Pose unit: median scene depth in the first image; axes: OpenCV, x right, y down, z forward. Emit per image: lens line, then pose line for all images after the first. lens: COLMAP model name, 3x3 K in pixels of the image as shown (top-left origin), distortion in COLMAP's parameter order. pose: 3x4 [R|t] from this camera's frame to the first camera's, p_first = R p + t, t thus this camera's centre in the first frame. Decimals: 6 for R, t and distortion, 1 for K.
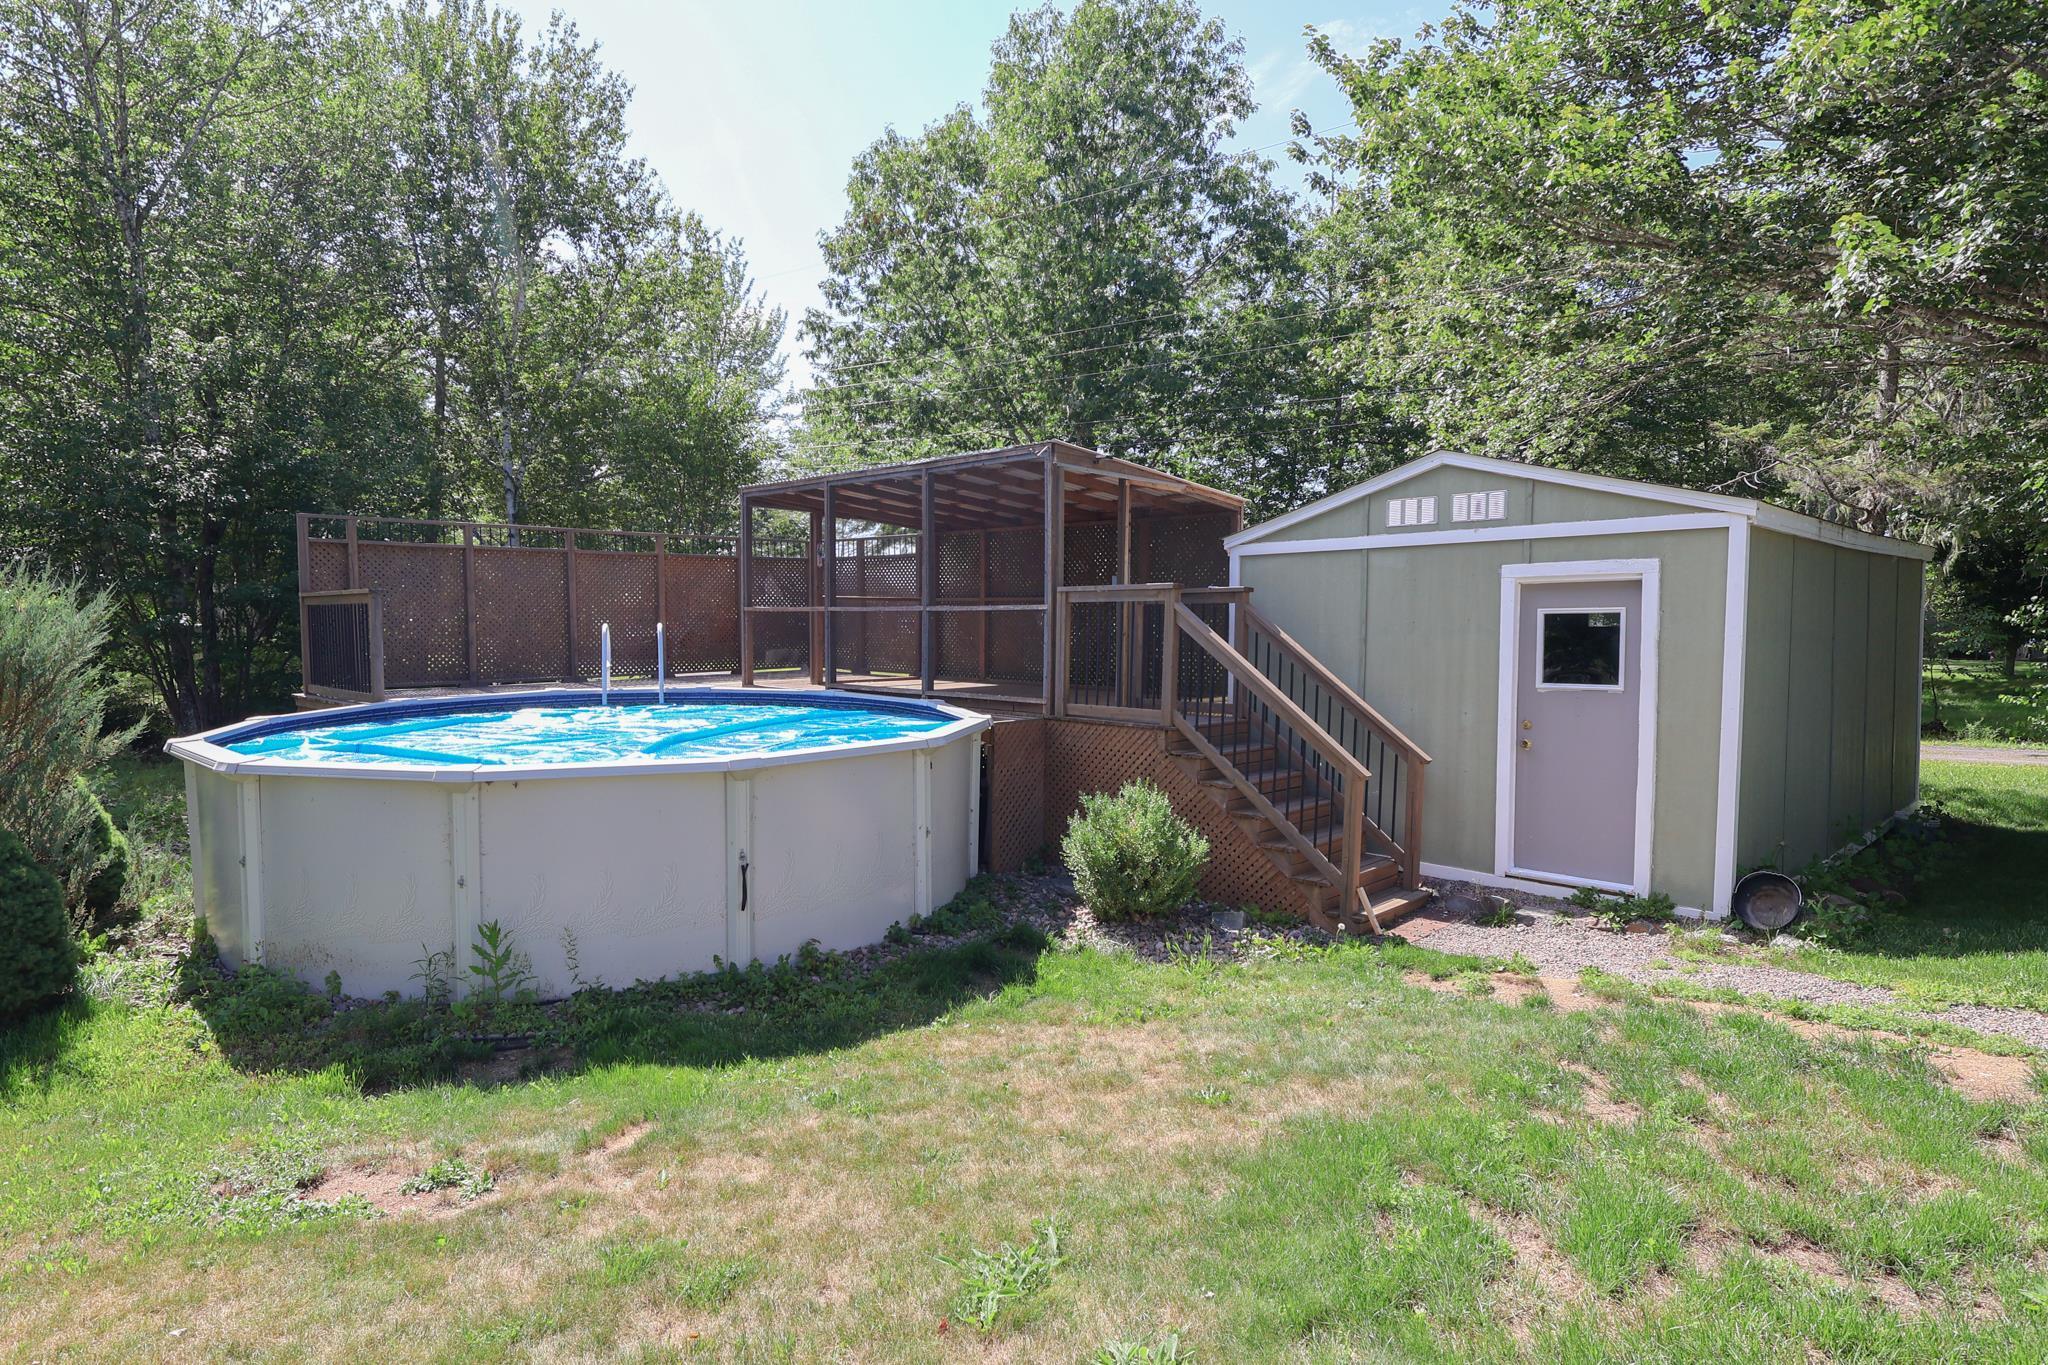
lens RADIAL K [[1051.2, 0, 1024.0], [0, 1051.2, 682.5], [0, 0, 1]] dist [0.001267, 0.000273]
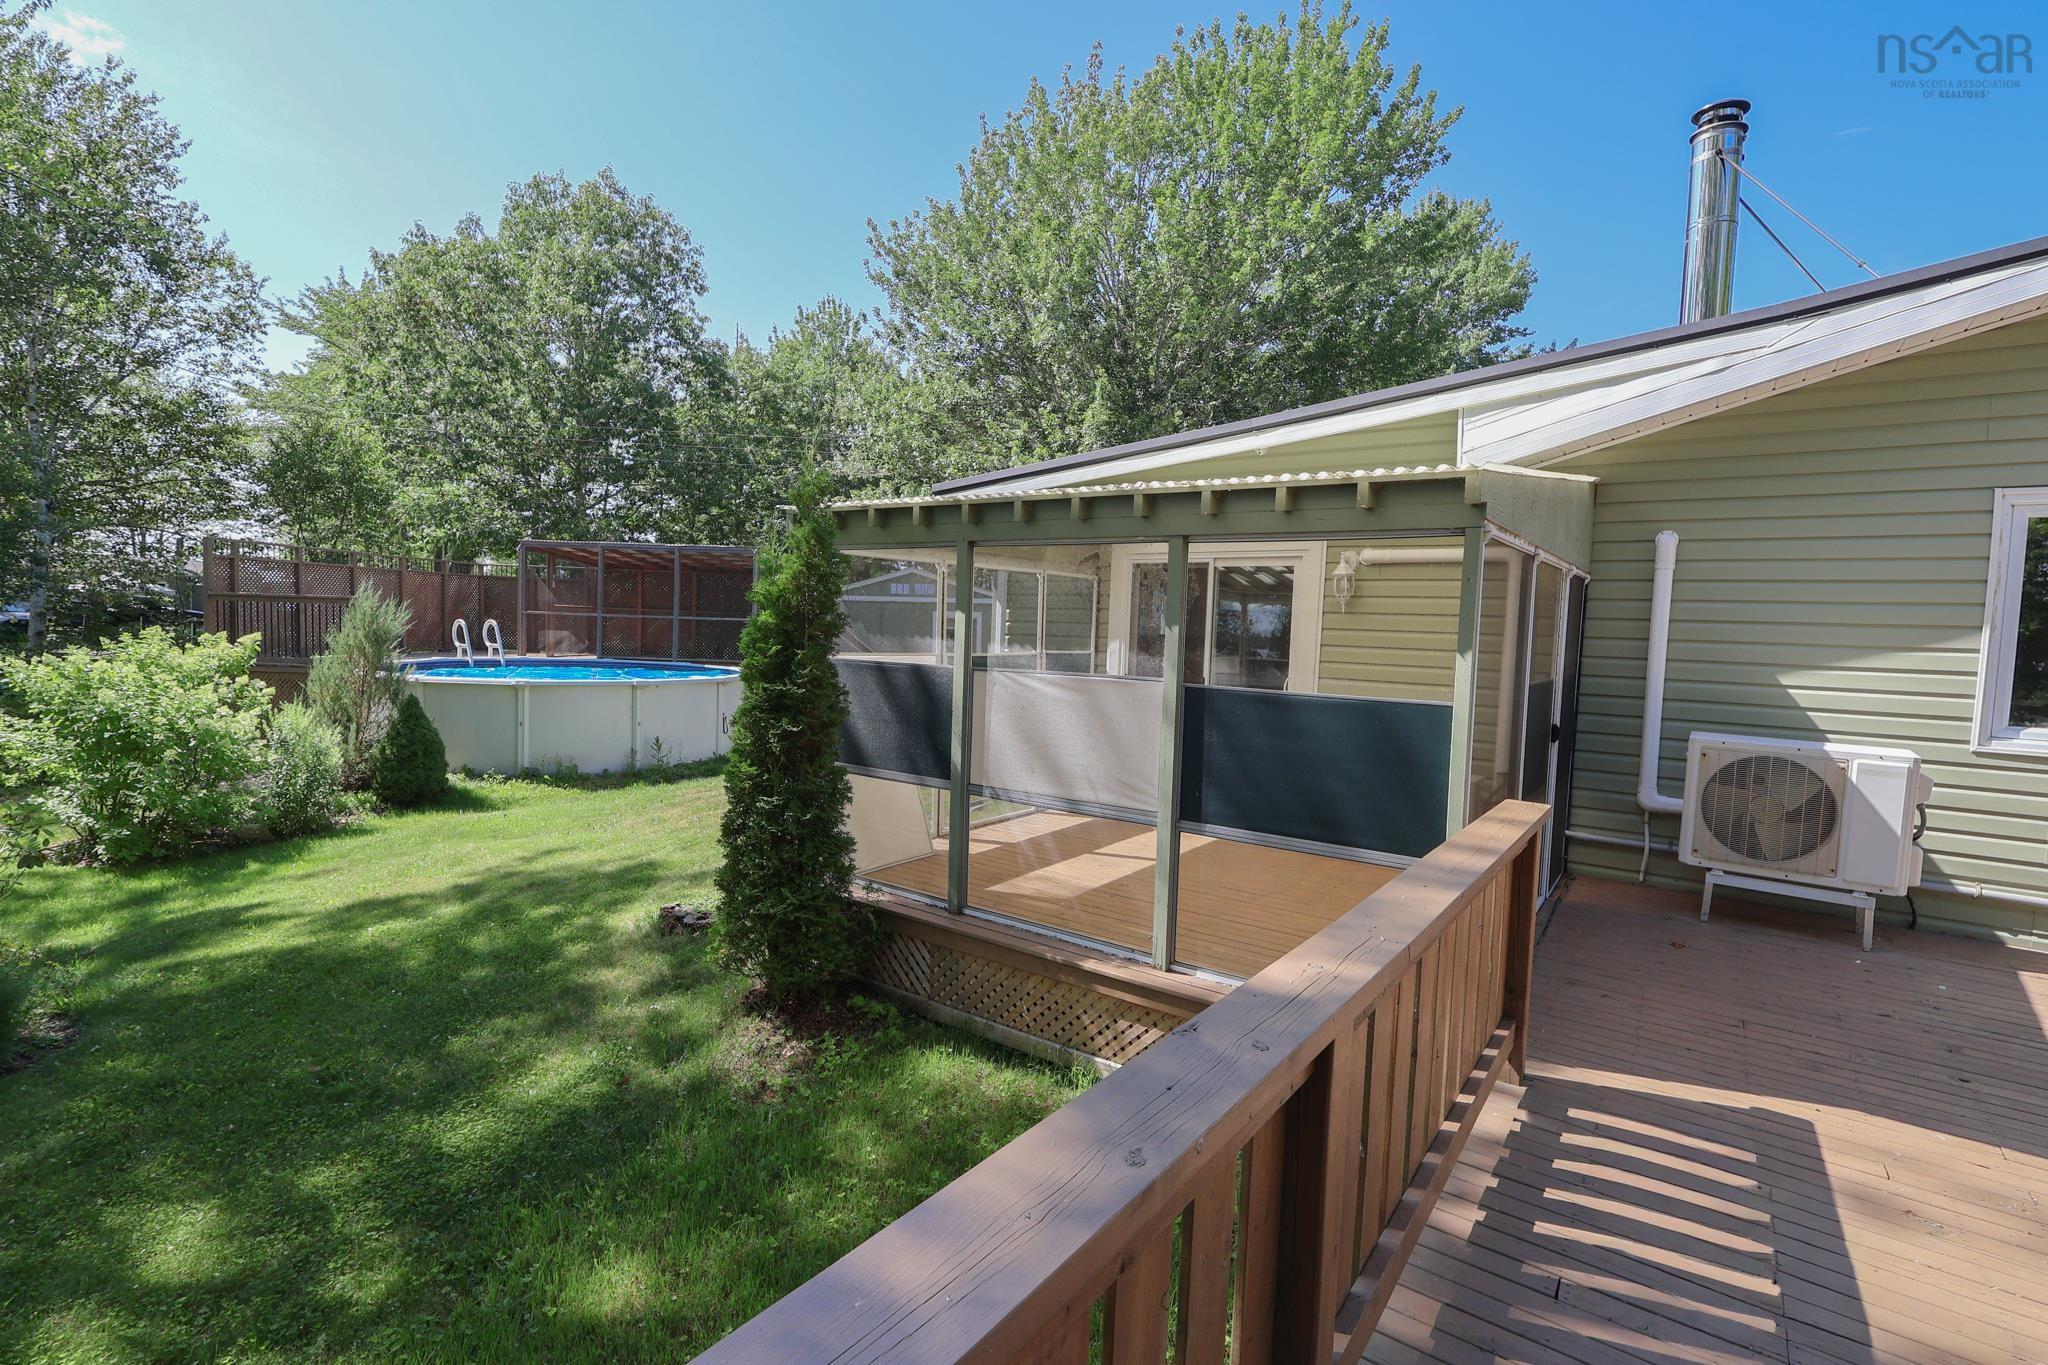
lens RADIAL K [[958.8, 0, 1024.0], [0, 958.8, 682.5], [0, 0, 1]] dist [-0.000336, -0.000130]
pose [[0.760571, -0.005910, 0.649228, -0.878874], [0.003676, 0.999982, 0.004797, 0.055034], [-0.649244, -0.001261, 0.760579, -0.937873]]
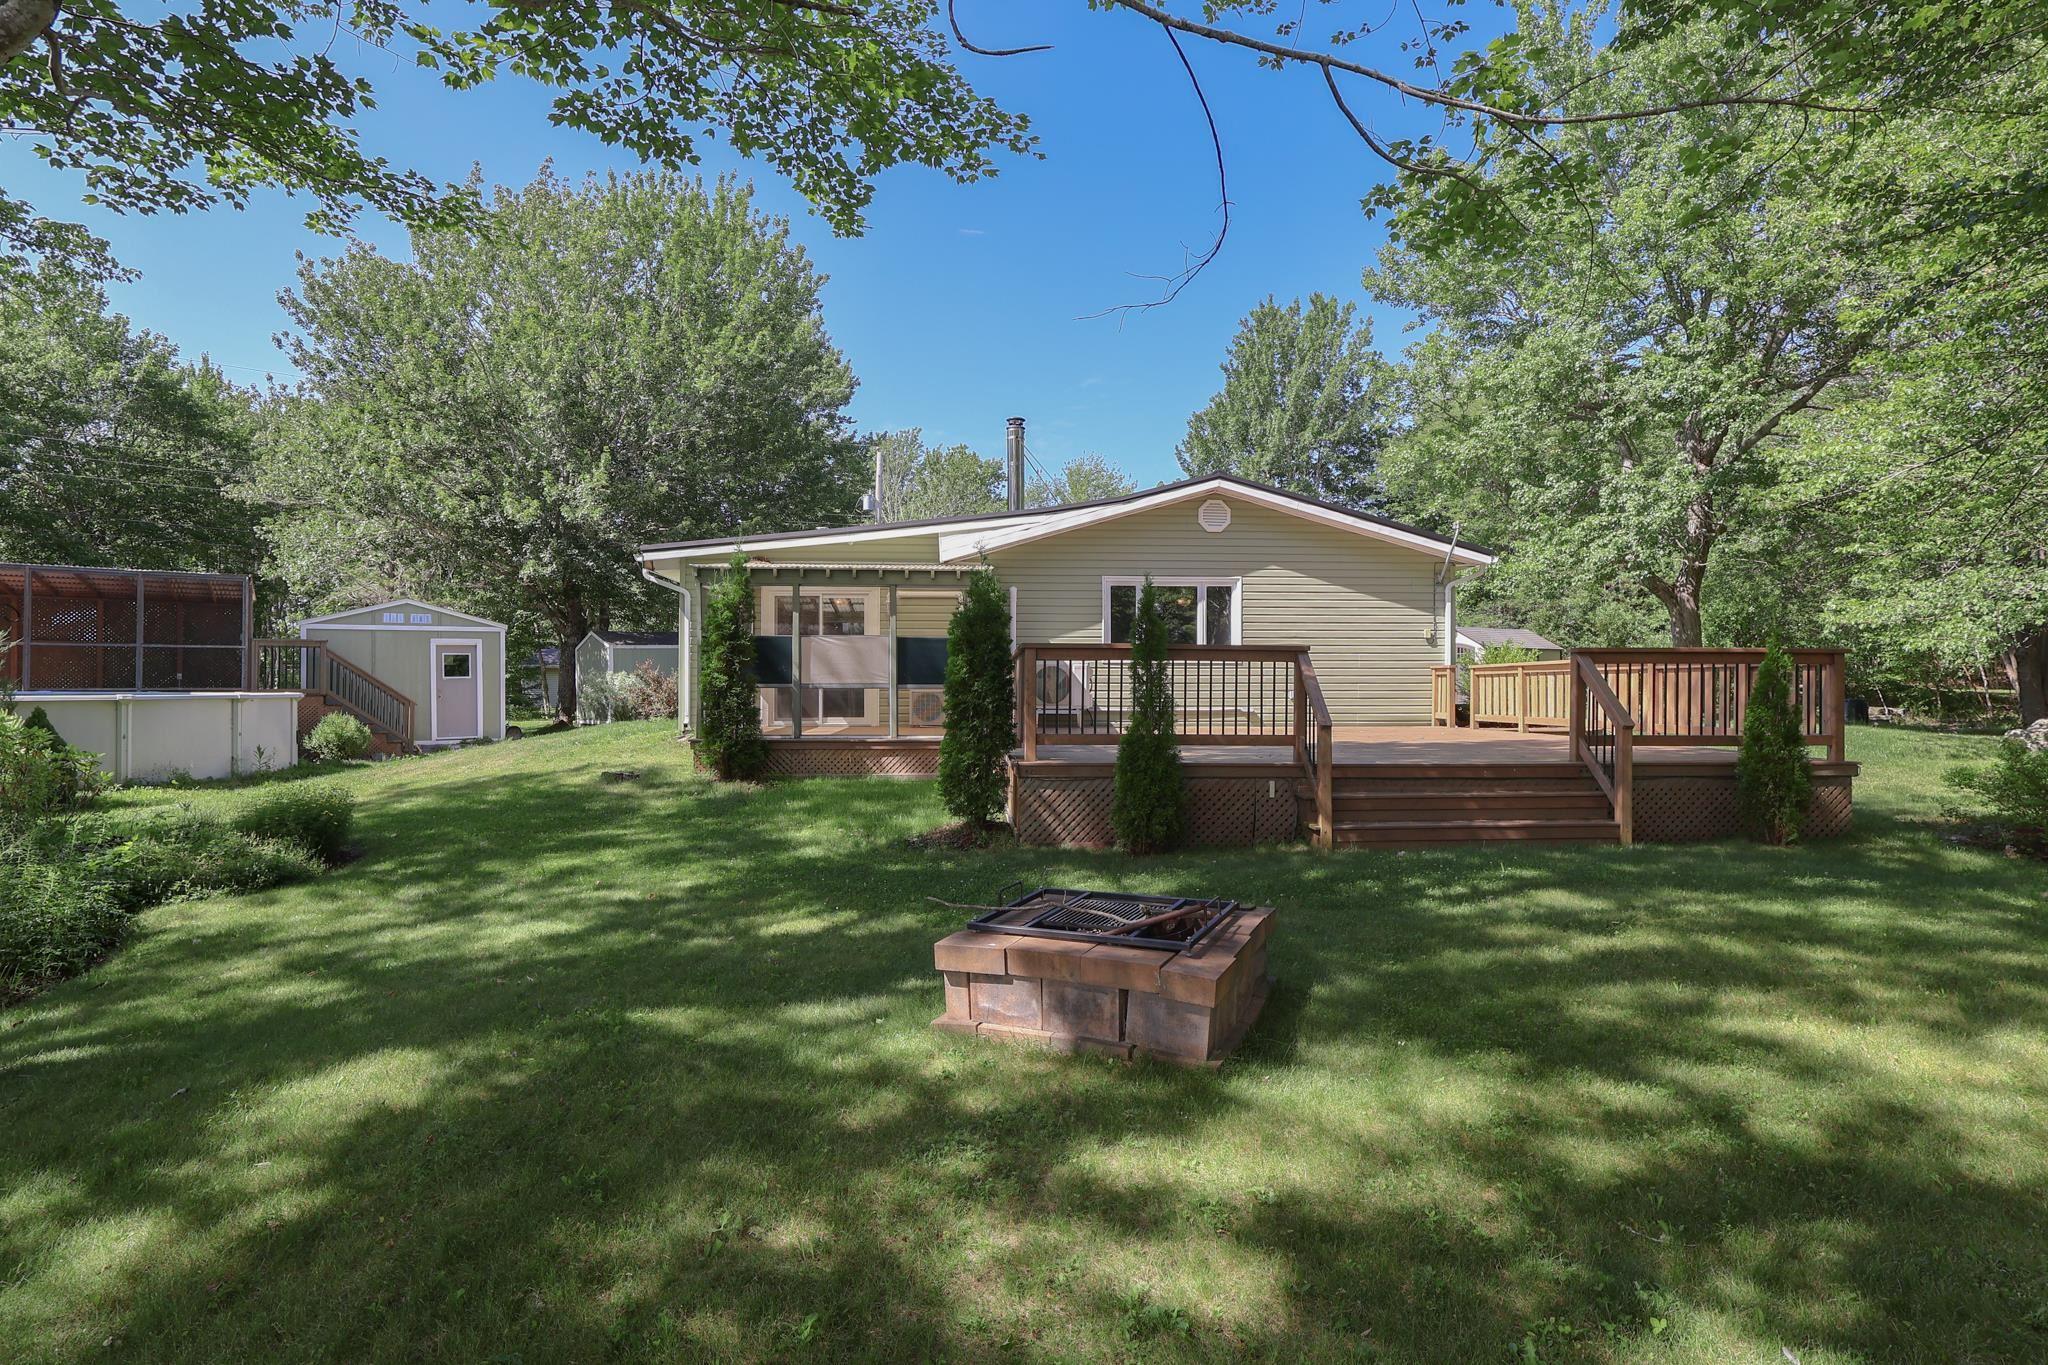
lens RADIAL K [[1051.2, 0, 1024.0], [0, 1051.2, 682.5], [0, 0, 1]] dist [0.001267, 0.000273]
pose [[0.186710, 0.008058, 0.982382, -1.900590], [0.065179, 0.997662, -0.020571, 0.162217], [-0.980251, 0.067871, 0.185748, -1.072118]]
